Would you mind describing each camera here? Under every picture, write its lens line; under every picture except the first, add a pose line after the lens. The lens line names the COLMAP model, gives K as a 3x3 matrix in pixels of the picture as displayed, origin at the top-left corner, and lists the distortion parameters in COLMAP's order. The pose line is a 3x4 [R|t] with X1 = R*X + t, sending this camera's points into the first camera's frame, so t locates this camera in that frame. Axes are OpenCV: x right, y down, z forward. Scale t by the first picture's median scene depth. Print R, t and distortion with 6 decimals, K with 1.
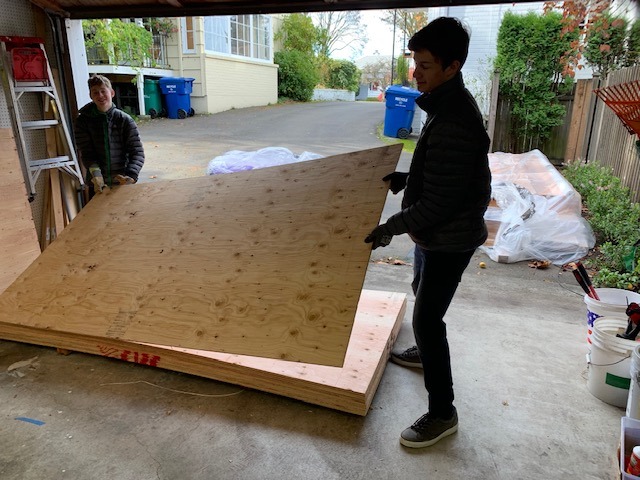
lens RADIAL K [[474.4, 0, 320.0], [0, 474.4, 240.0], [0, 0, 1]] dist [-0.001572, -0.000694]
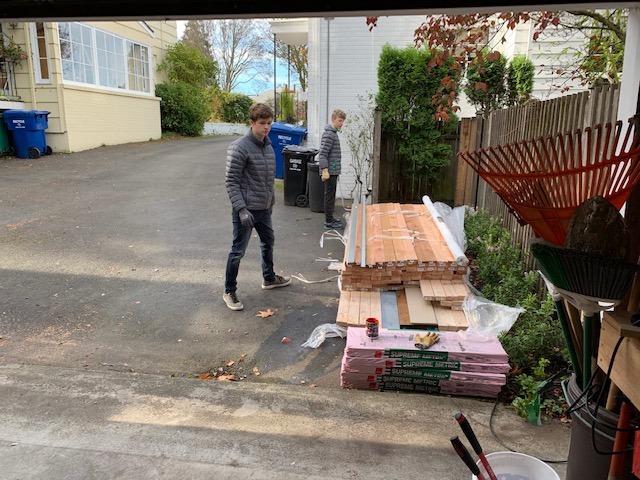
lens RADIAL K [[474.4, 0, 320.0], [0, 474.4, 240.0], [0, 0, 1]] dist [-0.001572, -0.000694]
pose [[0.983505, -0.039717, 0.176467, 0.056230], [0.050656, 0.997035, -0.057918, -0.034970], [-0.173643, 0.065902, 0.982601, 0.085952]]
